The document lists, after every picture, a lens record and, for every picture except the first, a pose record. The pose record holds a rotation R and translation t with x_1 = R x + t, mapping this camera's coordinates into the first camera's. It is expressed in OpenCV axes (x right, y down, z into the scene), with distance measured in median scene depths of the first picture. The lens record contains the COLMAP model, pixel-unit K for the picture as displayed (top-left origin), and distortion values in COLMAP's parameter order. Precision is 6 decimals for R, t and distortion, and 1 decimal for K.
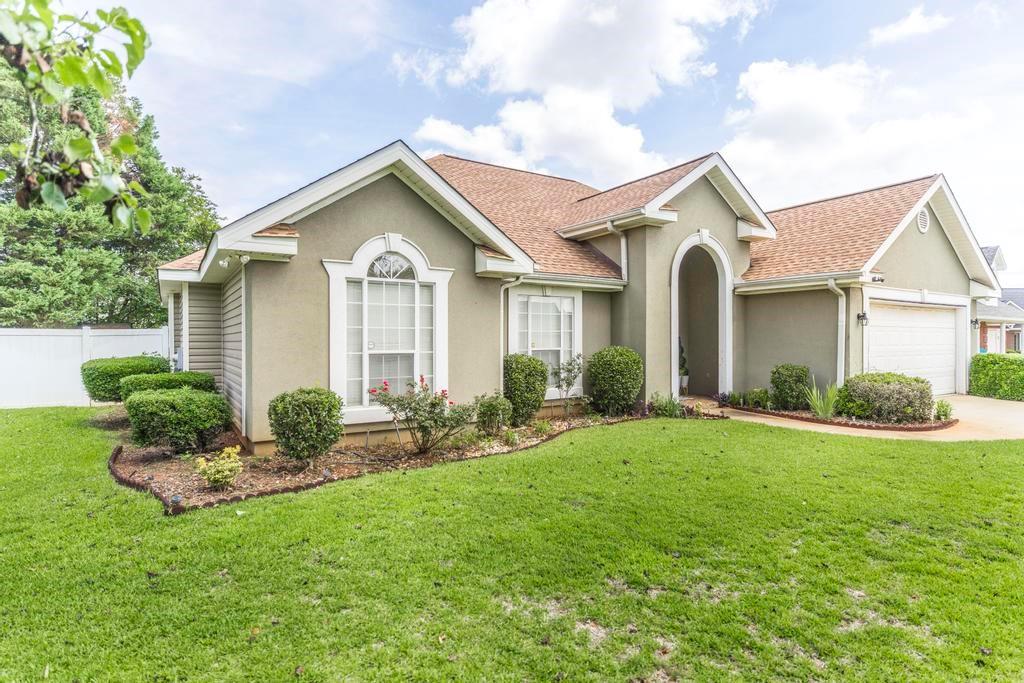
lens RADIAL K [[551.8, 0, 512.0], [0, 551.8, 341.5], [0, 0, 1]] dist [0.005470, 0.000668]
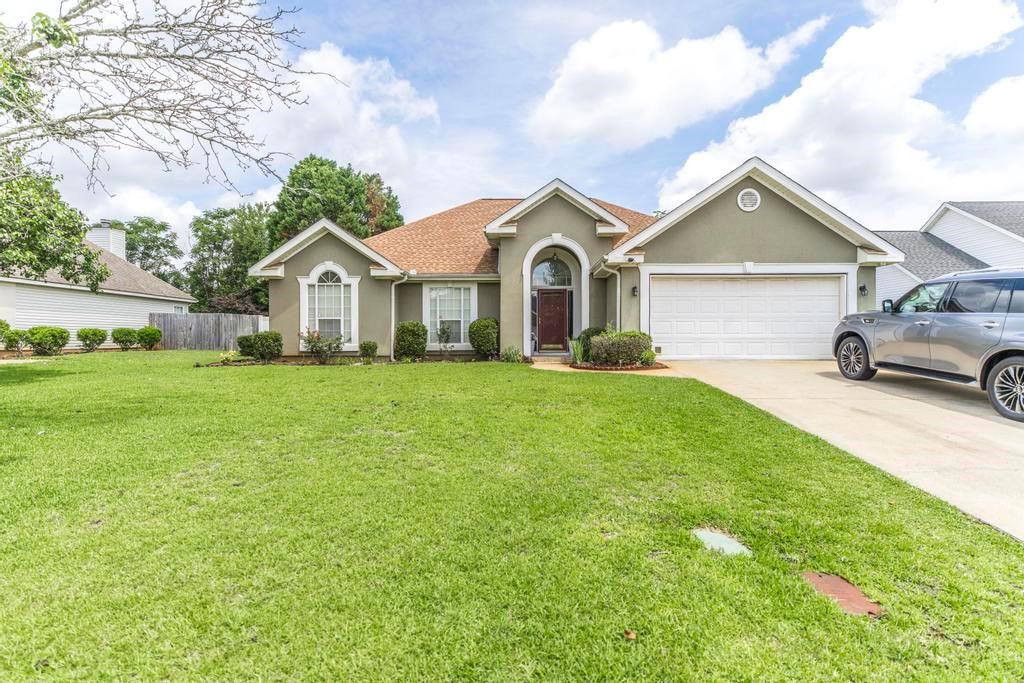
lens RADIAL K [[487.5, 0, 512.0], [0, 487.5, 341.5], [0, 0, 1]] dist [0.000076, -0.000002]
pose [[0.828764, 0.003861, -0.559585, 1.030331], [-0.001415, 0.999987, 0.004803, 0.071415], [0.559597, -0.003188, 0.828759, -0.098802]]
